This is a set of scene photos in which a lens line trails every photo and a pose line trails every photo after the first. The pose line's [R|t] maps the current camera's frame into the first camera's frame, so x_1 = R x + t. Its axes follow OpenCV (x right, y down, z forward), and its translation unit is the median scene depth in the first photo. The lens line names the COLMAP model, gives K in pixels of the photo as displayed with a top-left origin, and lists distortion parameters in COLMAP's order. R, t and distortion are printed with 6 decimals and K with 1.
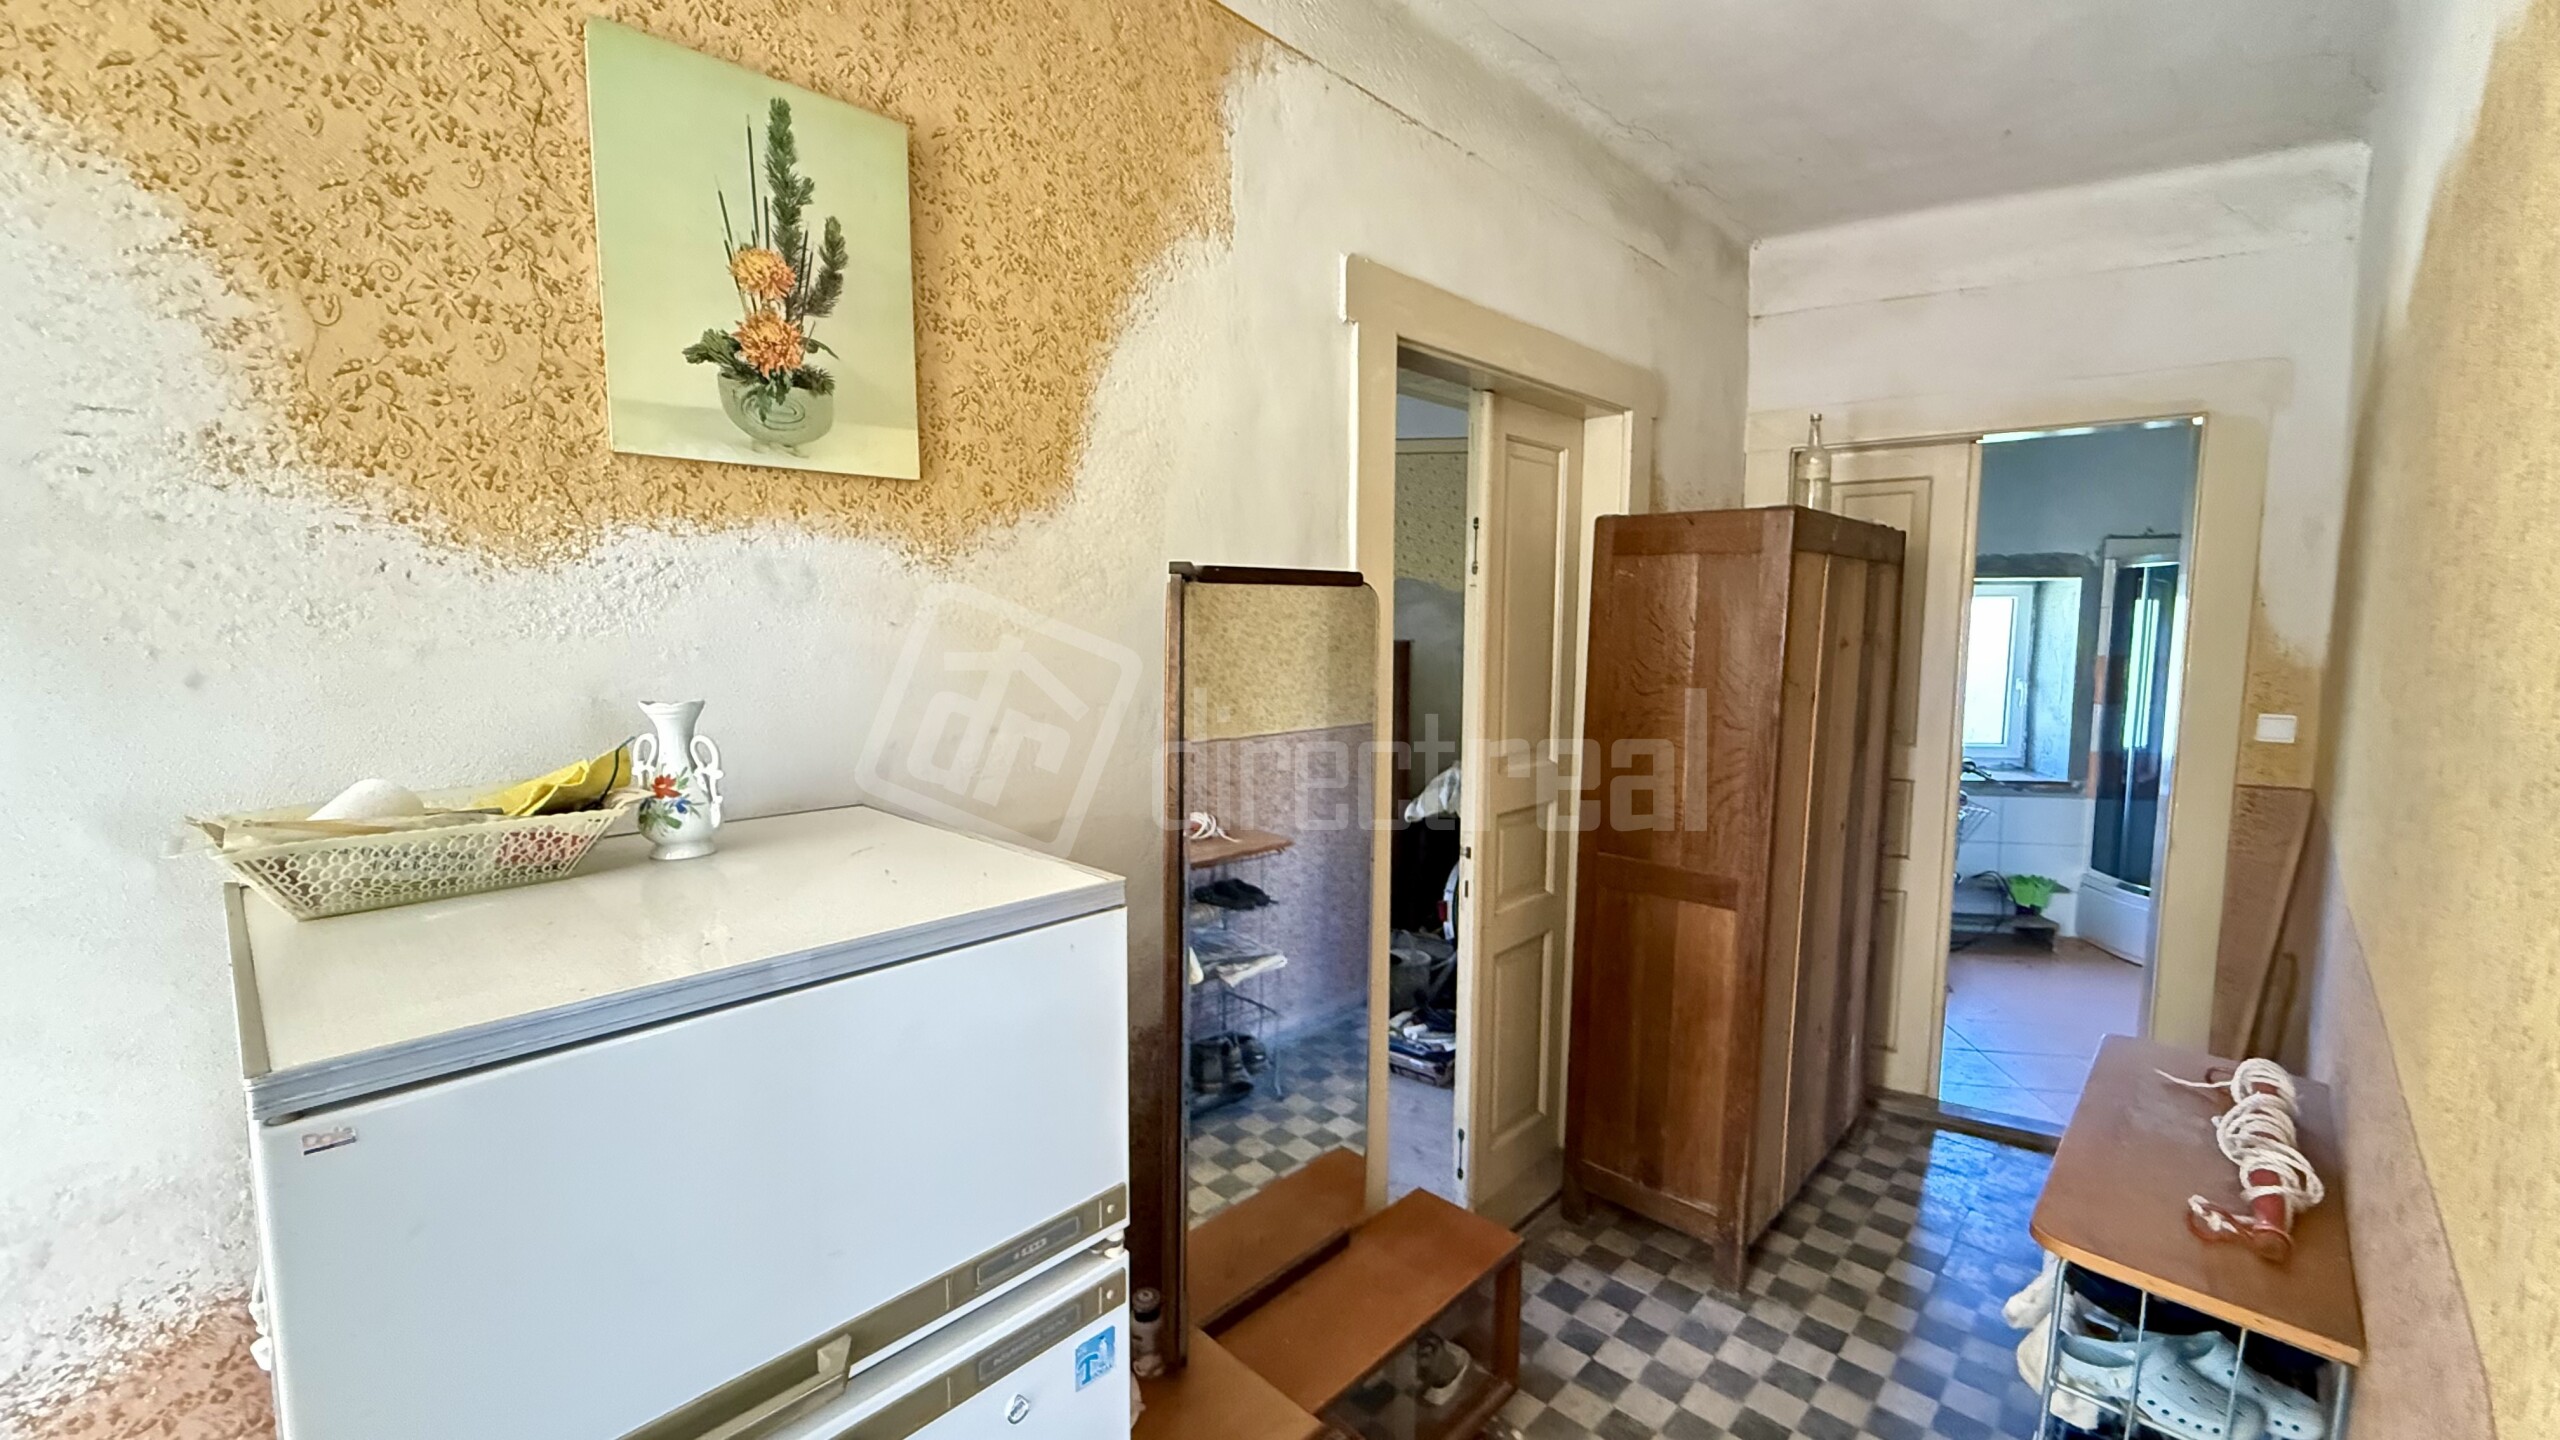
lens RADIAL K [[1020.3, 0, 1282.3], [0, 1020.3, 718.7], [0, 0, 1]] dist [-0.002126, 0.000338]
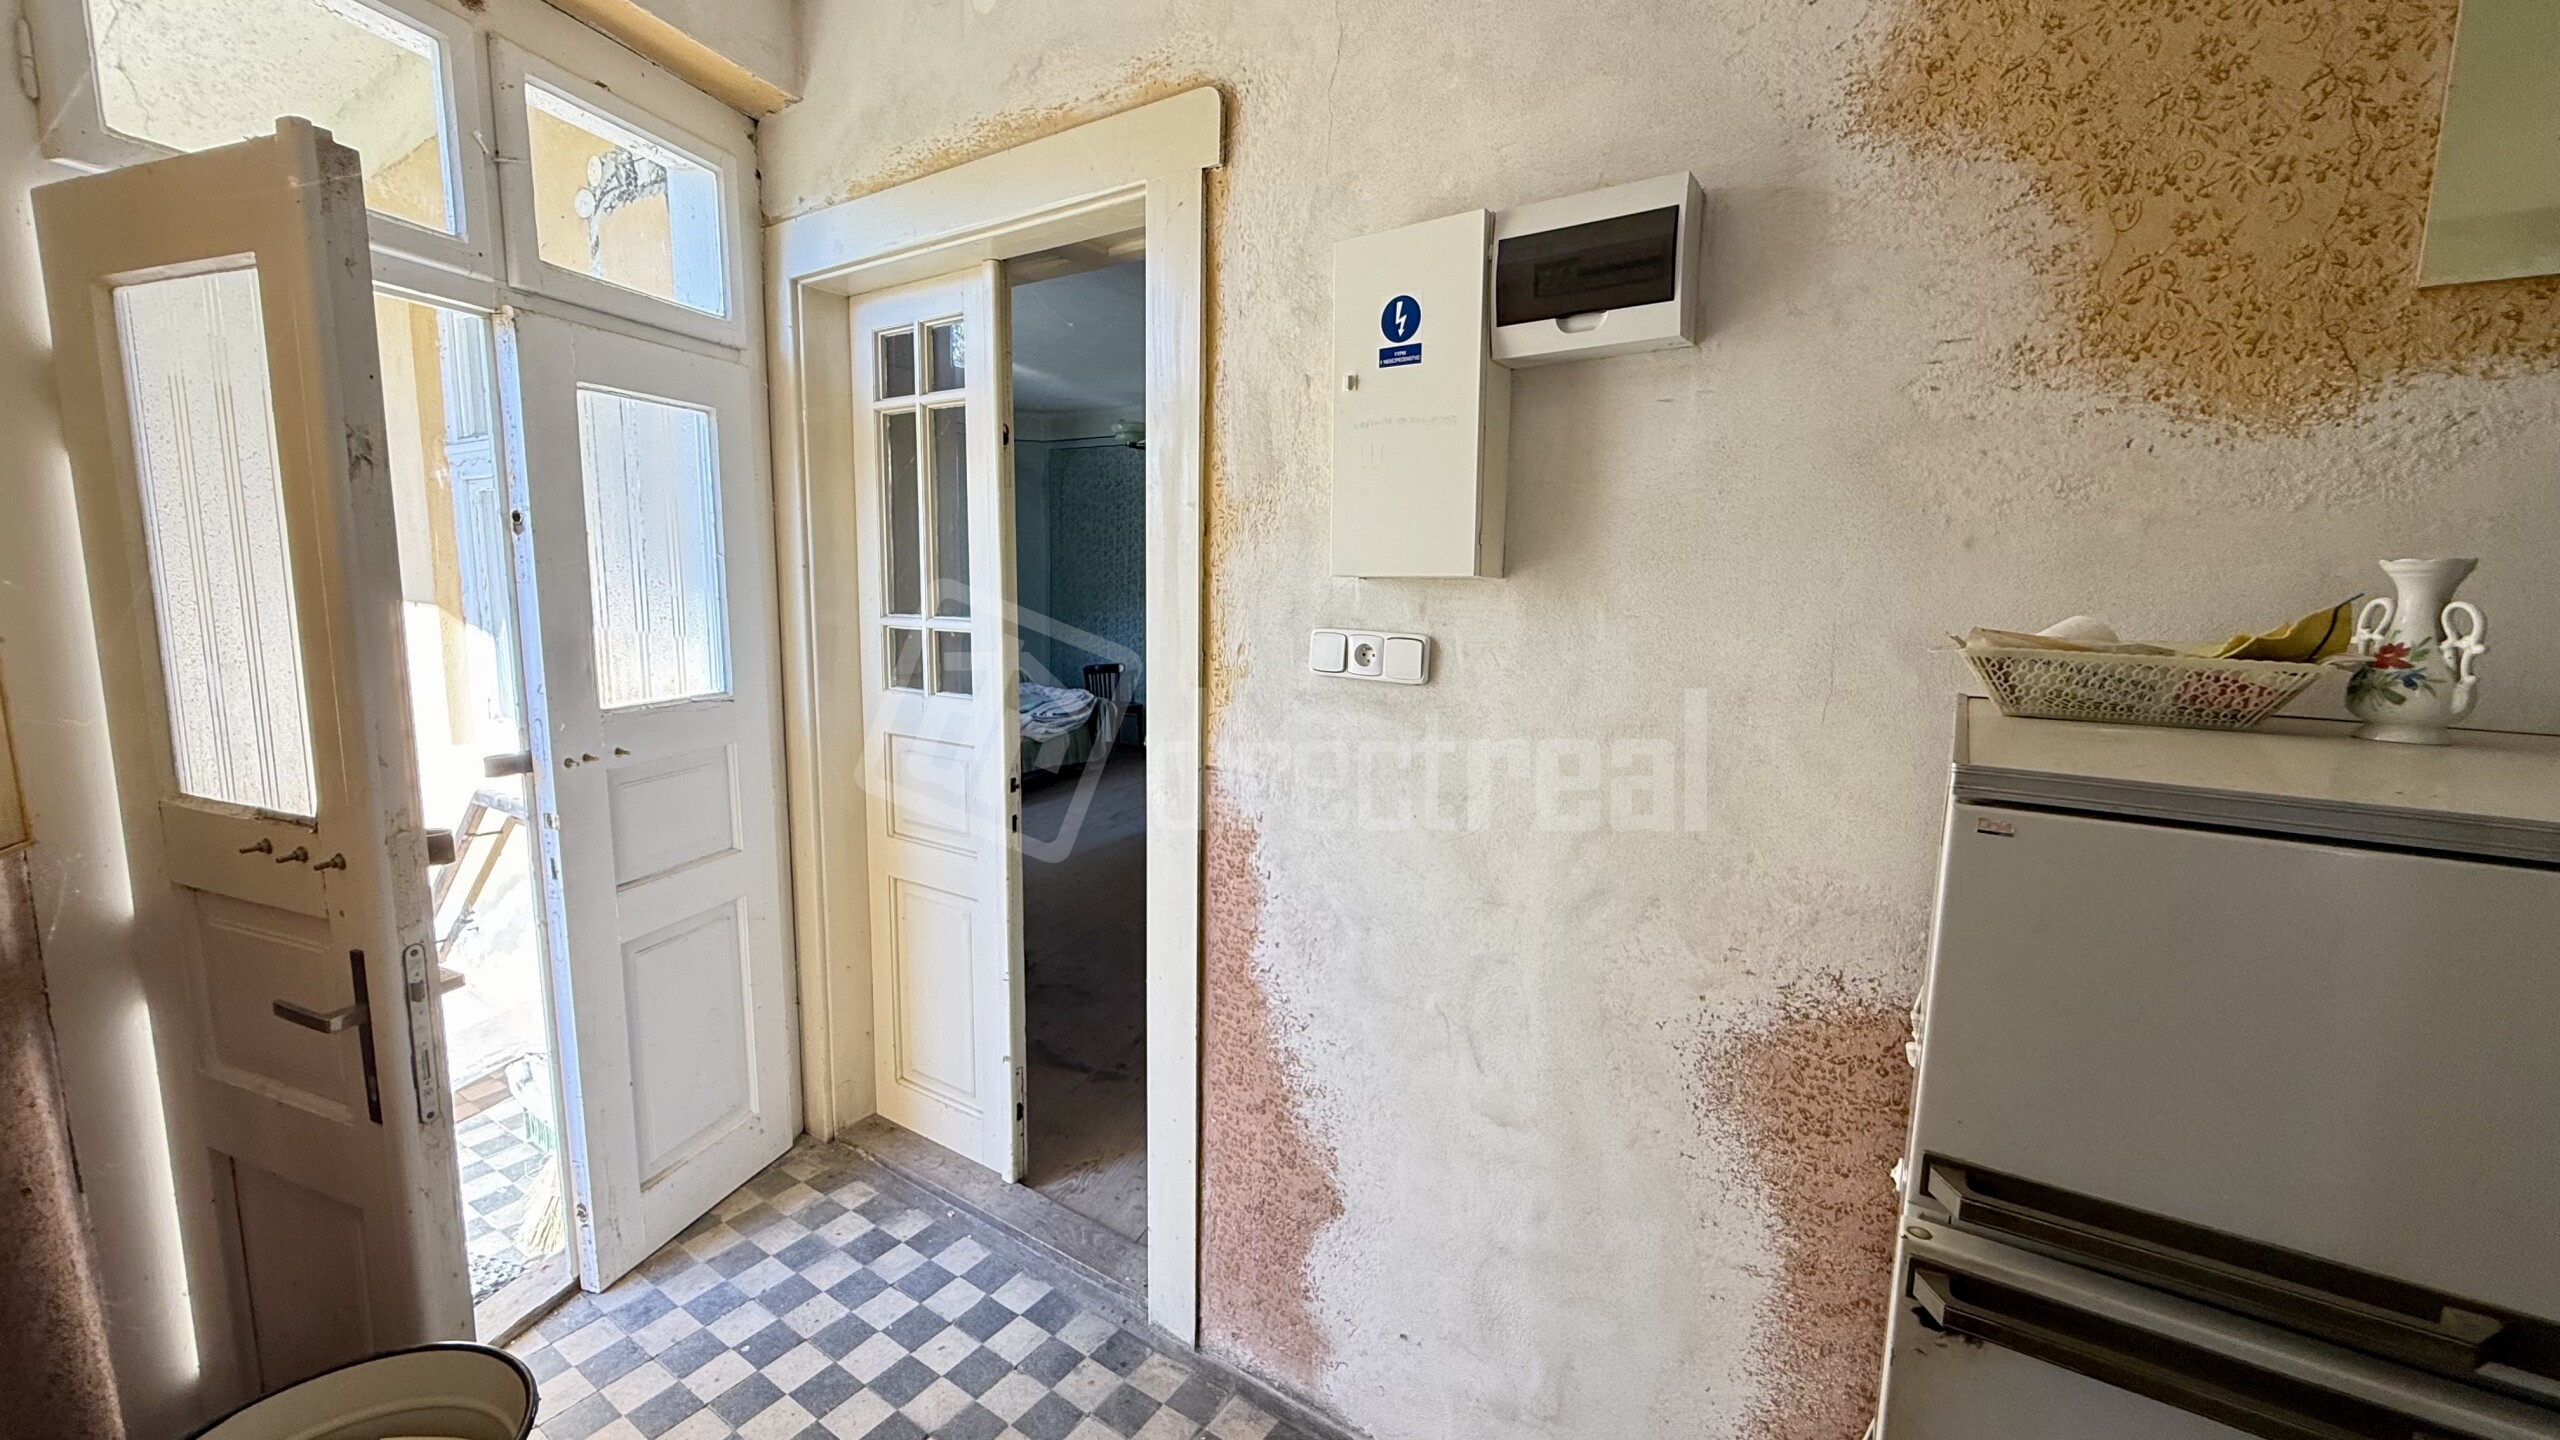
lens RADIAL K [[1020.3, 0, 1271.6], [0, 1020.3, 717.2], [0, 0, 1]] dist [-0.002126, 0.000338]
pose [[0.159979, 0.138649, -0.977335, 0.097908], [-0.114069, 0.986050, 0.121213, 0.119275], [0.980507, 0.092092, 0.173563, -0.085413]]
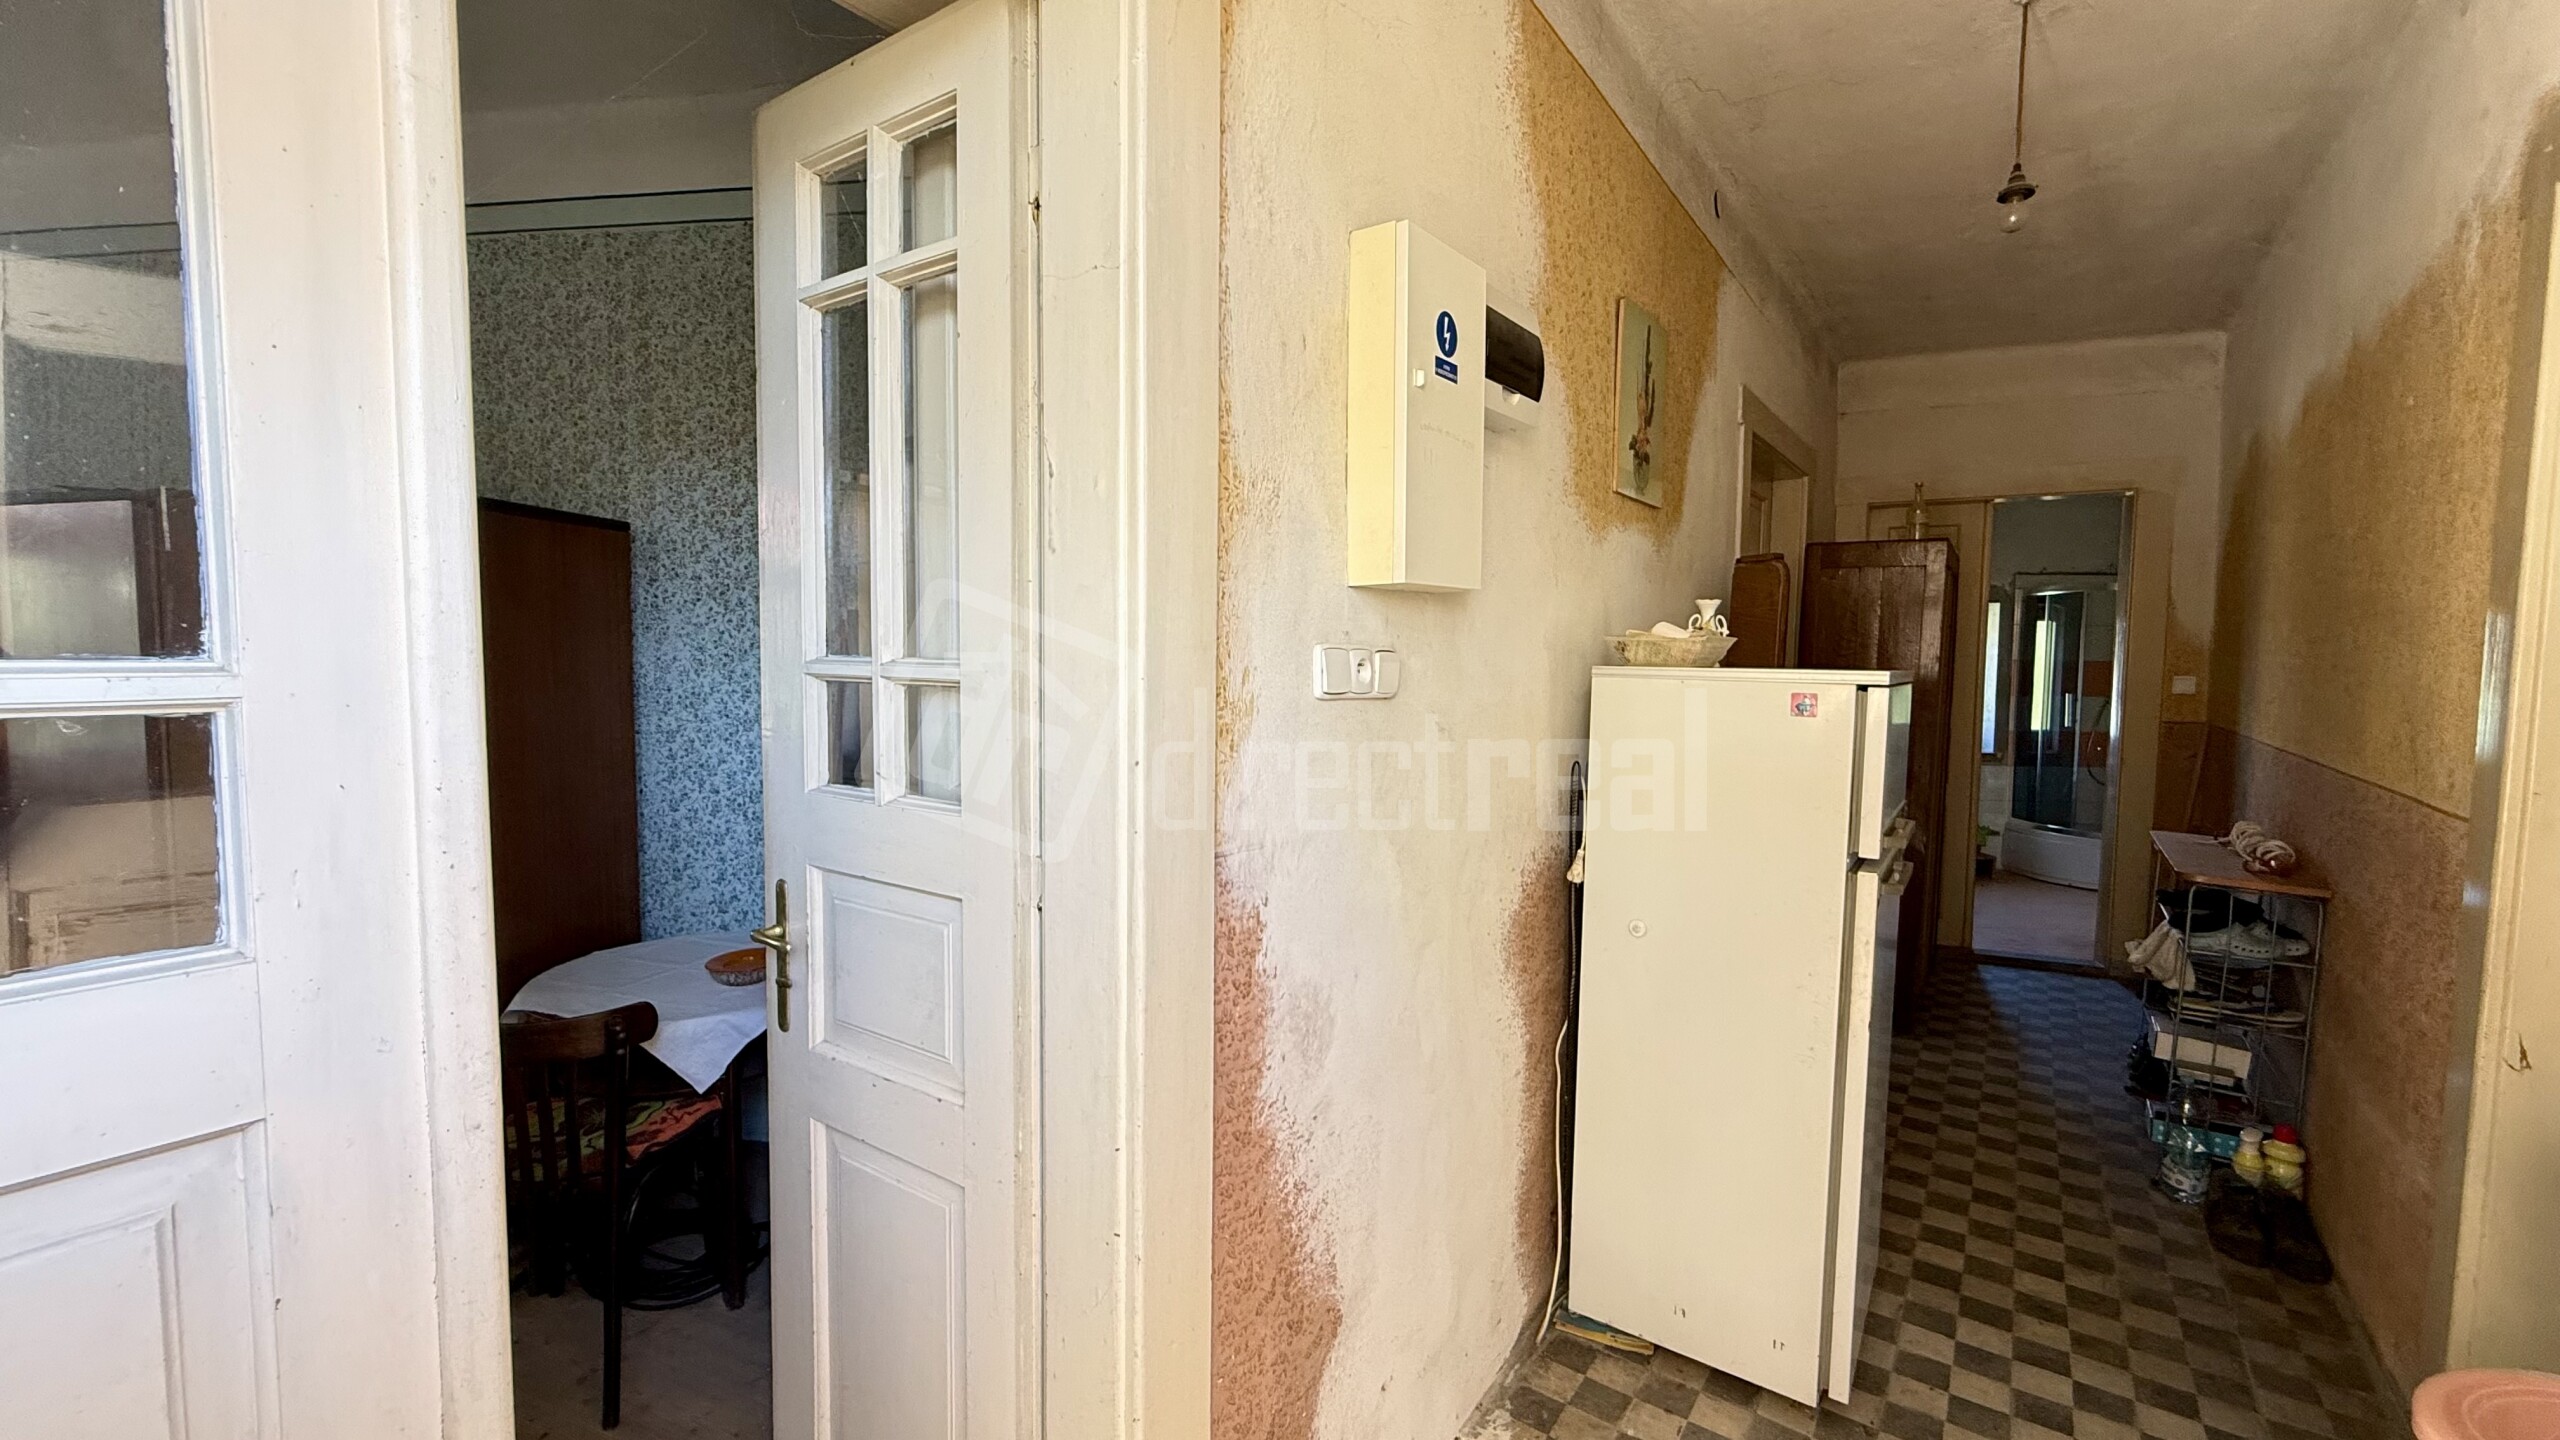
lens RADIAL K [[1020.3, 0, 1278.4], [0, 1020.3, 716.5], [0, 0, 1]] dist [-0.002126, 0.000338]
pose [[0.991255, 0.001804, 0.131952, -1.886144], [0.003217, 0.999279, -0.037823, 0.332329], [-0.131925, 0.037916, 0.990534, -1.159265]]
